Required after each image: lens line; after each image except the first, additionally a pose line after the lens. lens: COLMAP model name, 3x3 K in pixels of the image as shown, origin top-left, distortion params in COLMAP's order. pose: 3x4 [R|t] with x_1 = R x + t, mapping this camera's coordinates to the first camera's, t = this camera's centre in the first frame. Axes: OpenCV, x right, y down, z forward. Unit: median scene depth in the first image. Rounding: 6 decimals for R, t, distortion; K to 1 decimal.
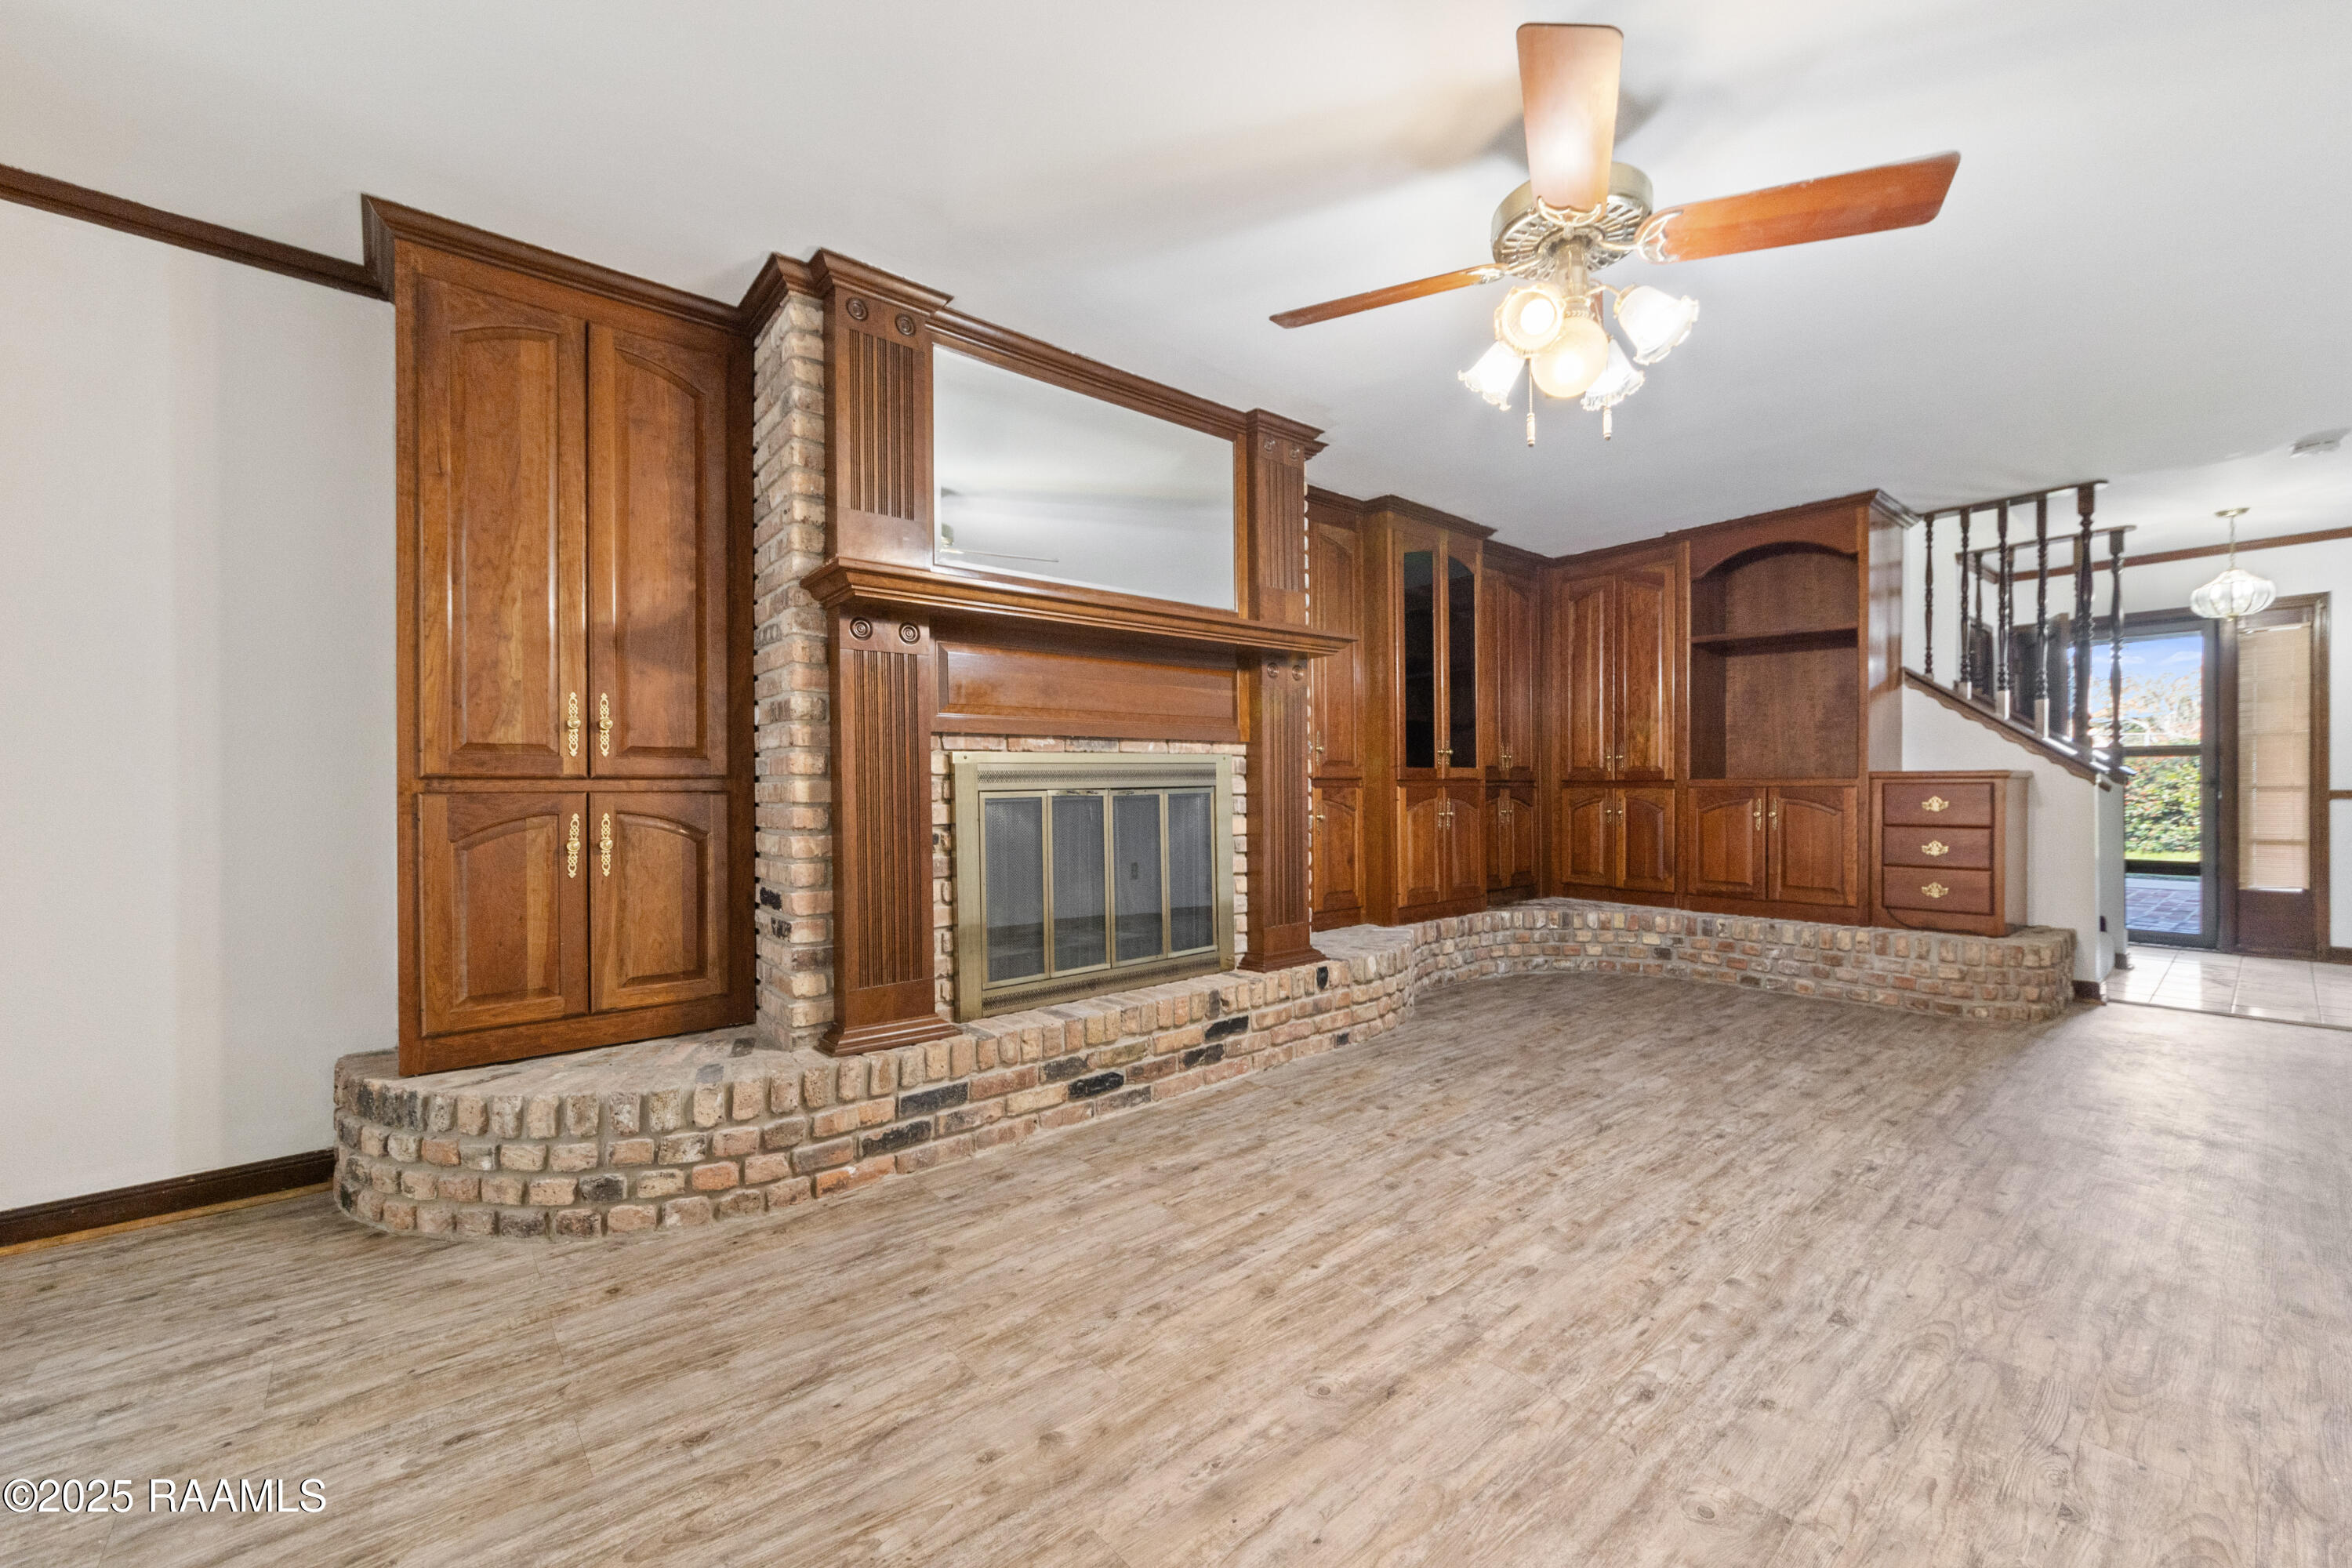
lens RADIAL K [[917.2, 0, 1196.6], [0, 917.2, 777.5], [0, 0, 1]] dist [-0.001456, -0.000102]
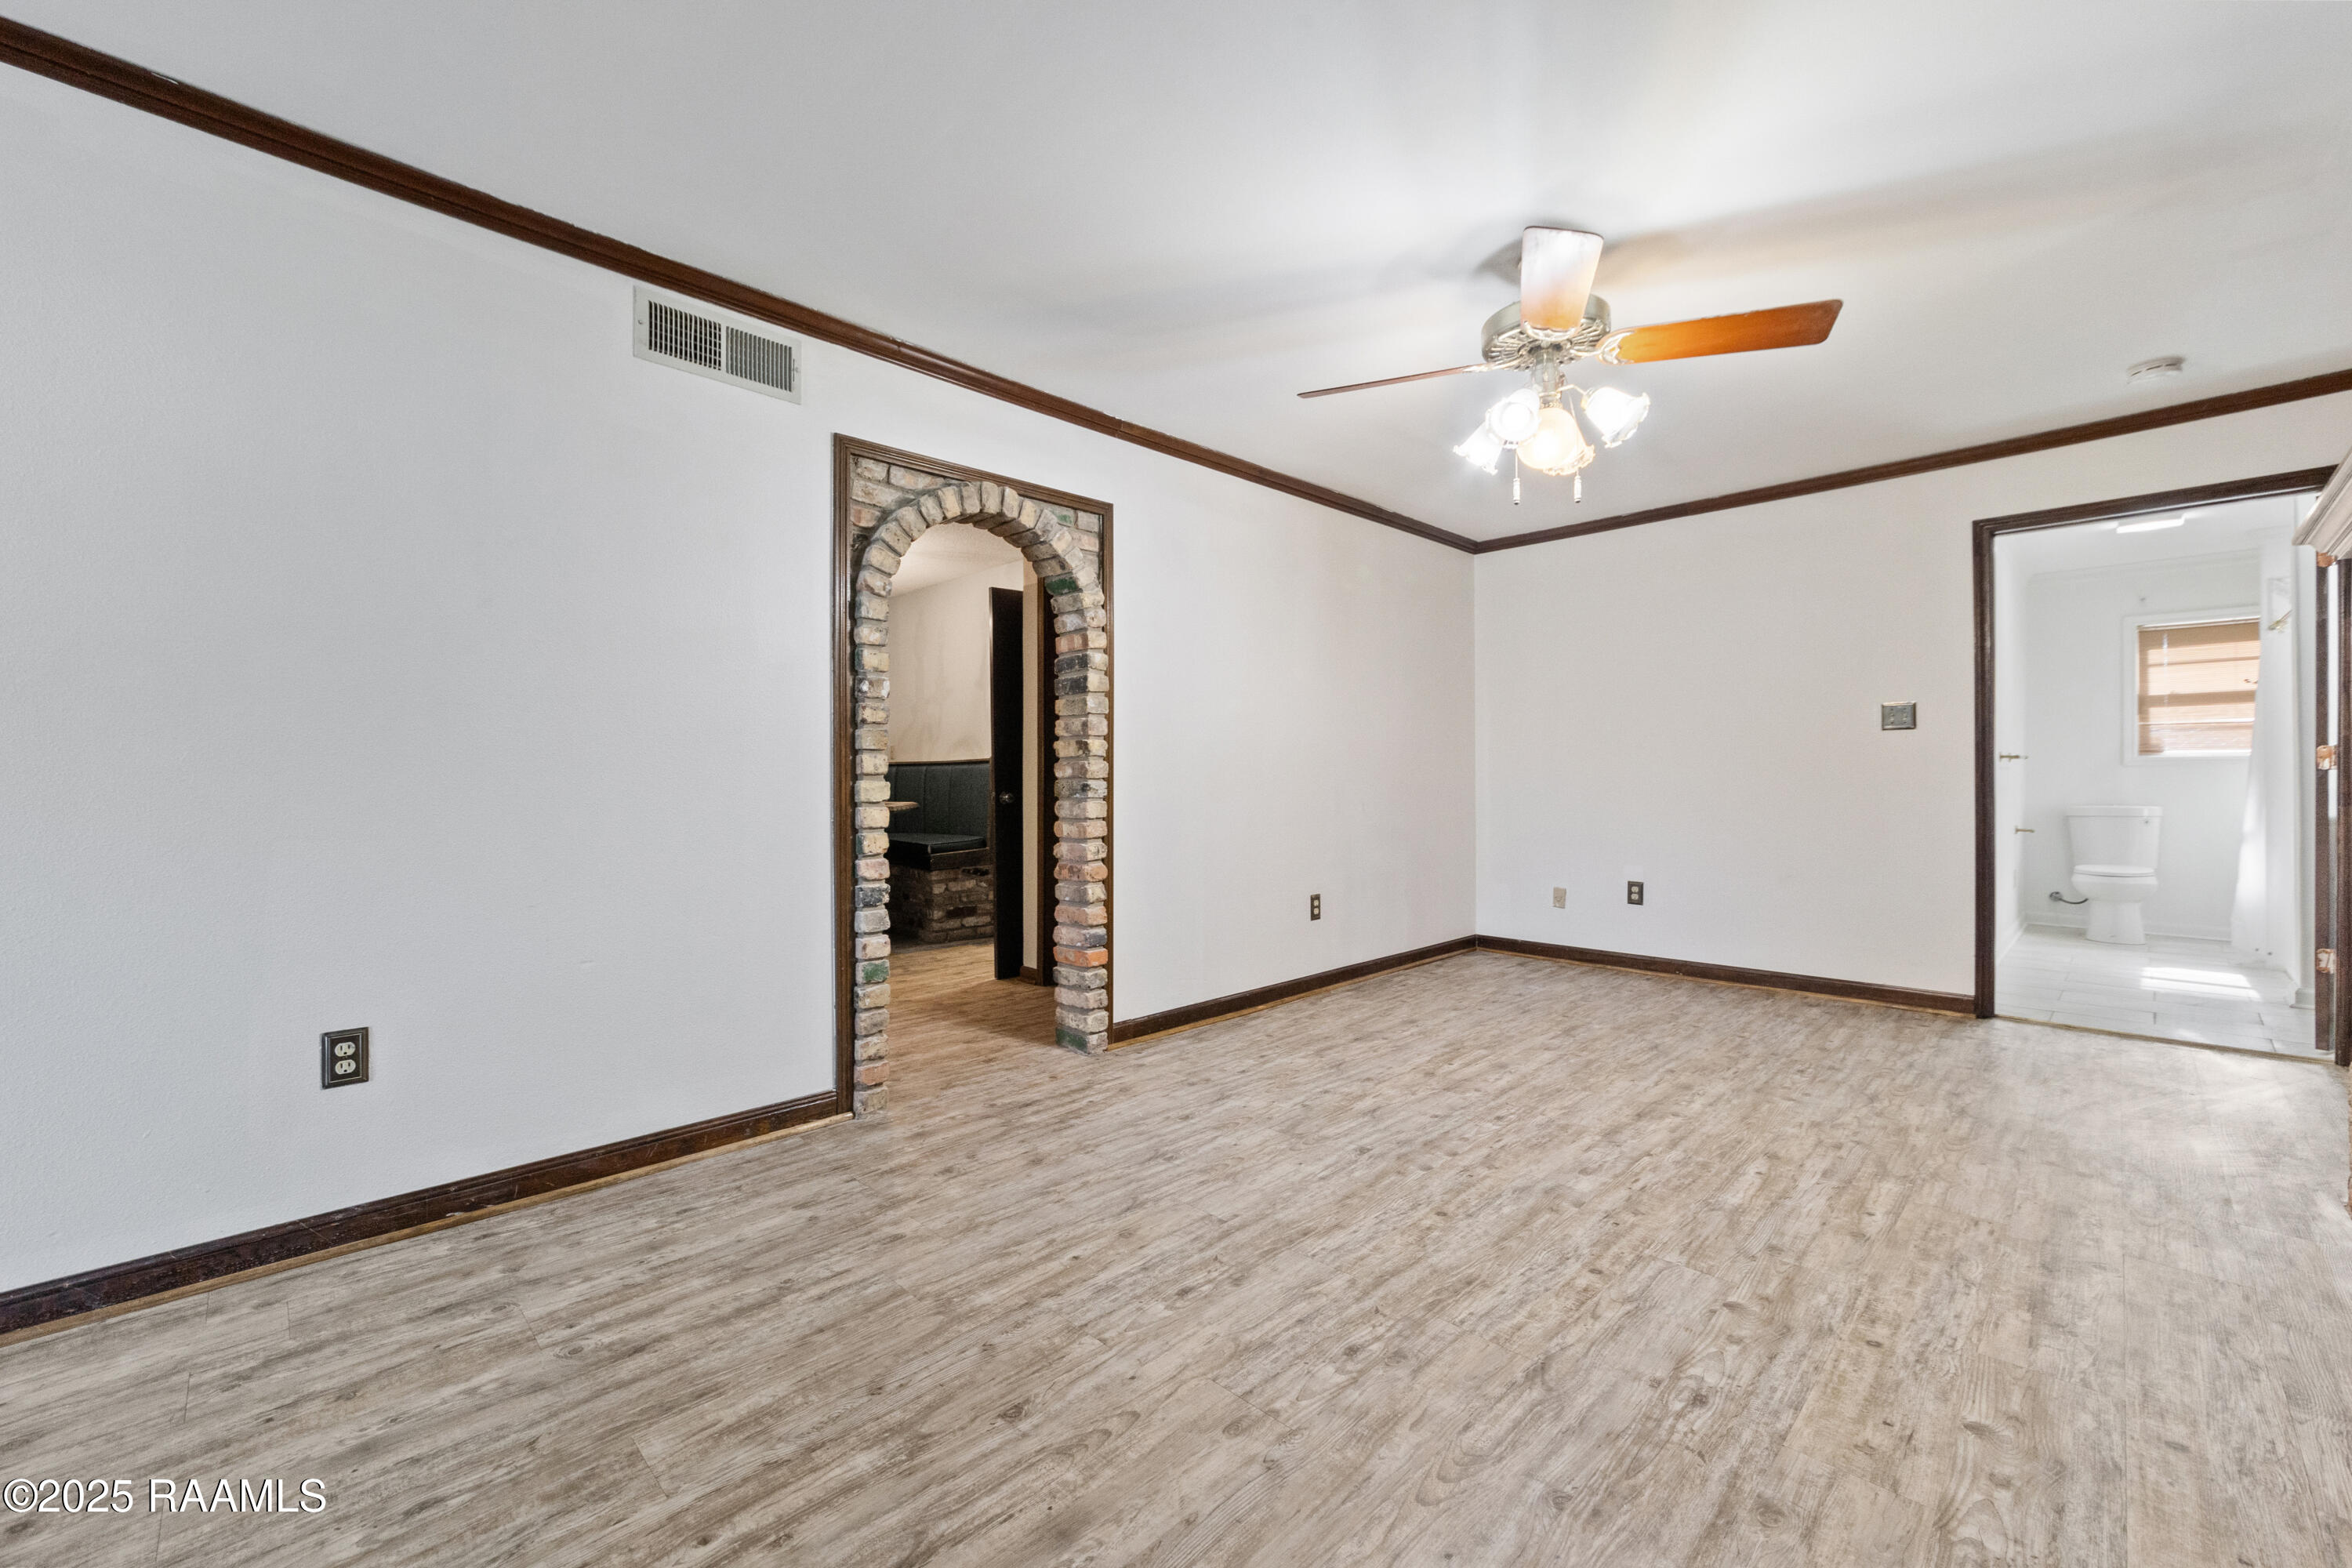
lens RADIAL K [[946.0, 0, 1107.3], [0, 946.0, 772.1], [0, 0, 1]] dist [0.016140, -0.000074]
pose [[-0.999725, 0.003329, -0.023205, 0.864093], [0.003596, 0.999927, -0.011495, 0.003296], [0.023165, -0.011576, -0.999665, 1.897096]]
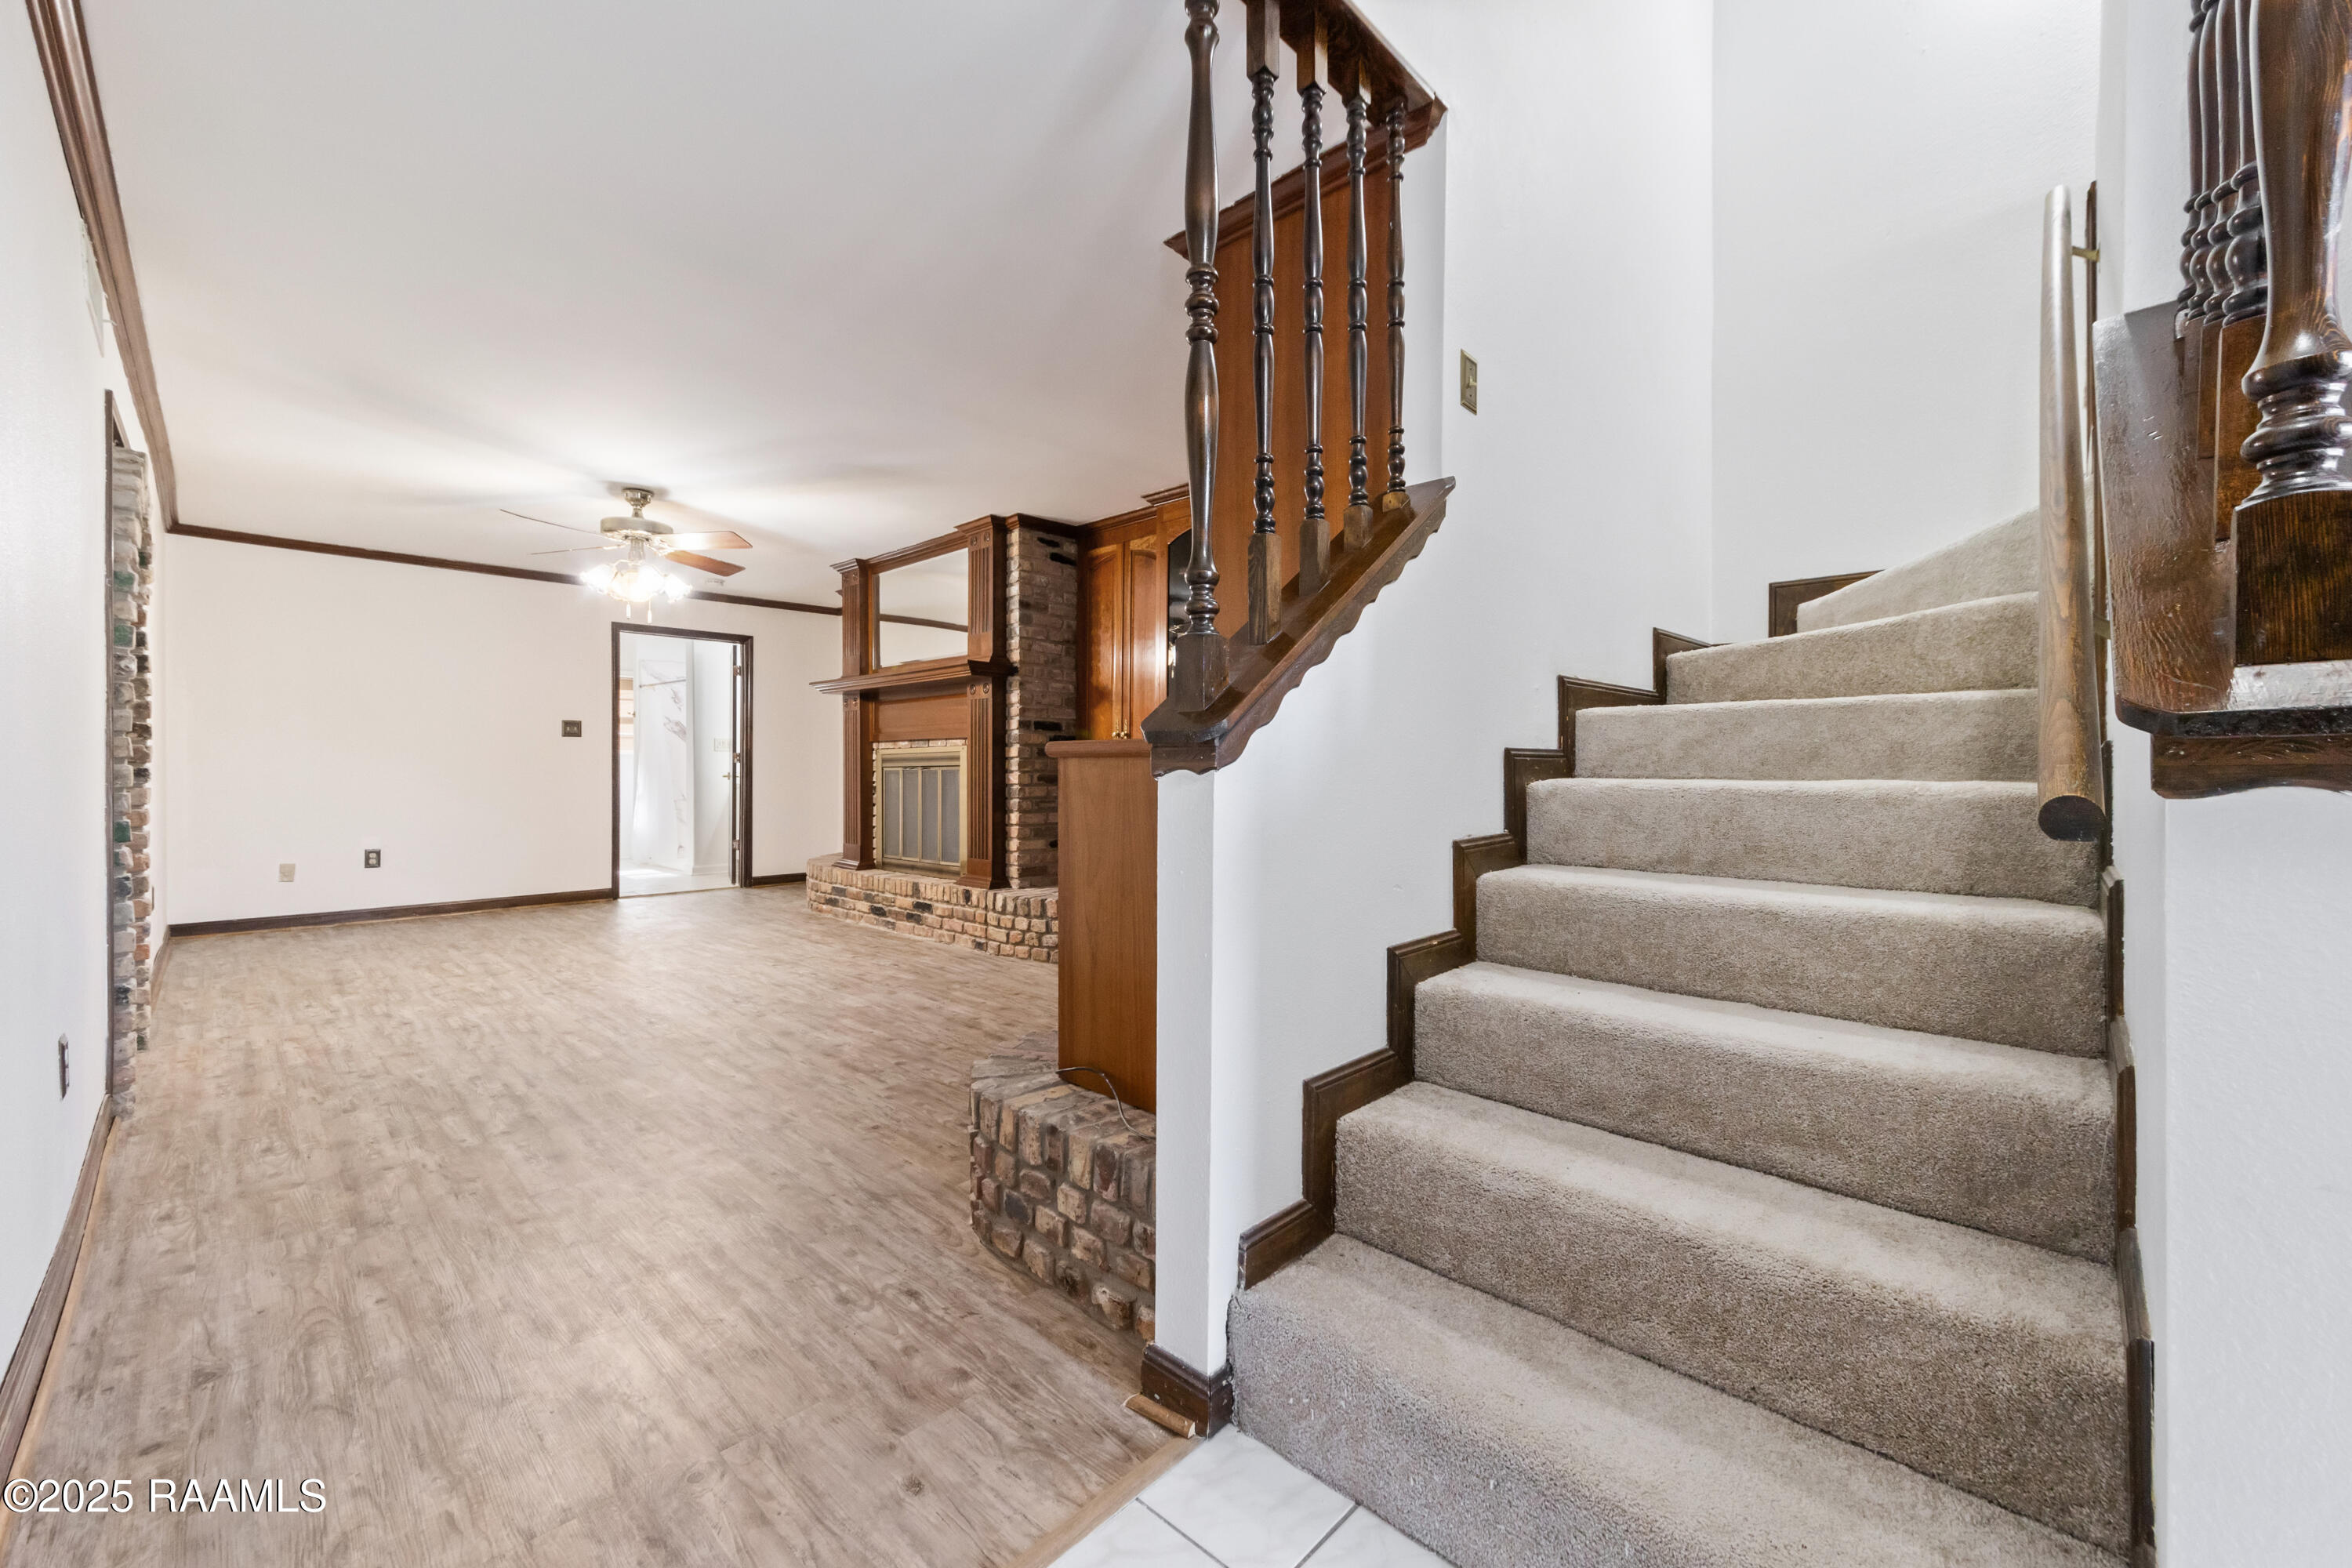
lens RADIAL K [[917.2, 0, 1196.6], [0, 917.2, 777.5], [0, 0, 1]] dist [-0.001456, -0.000102]
pose [[0.095083, 0.011374, -0.995404, 2.449345], [0.011144, 0.999860, 0.012490, 0.020825], [0.995407, -0.012281, 0.094943, 1.851750]]
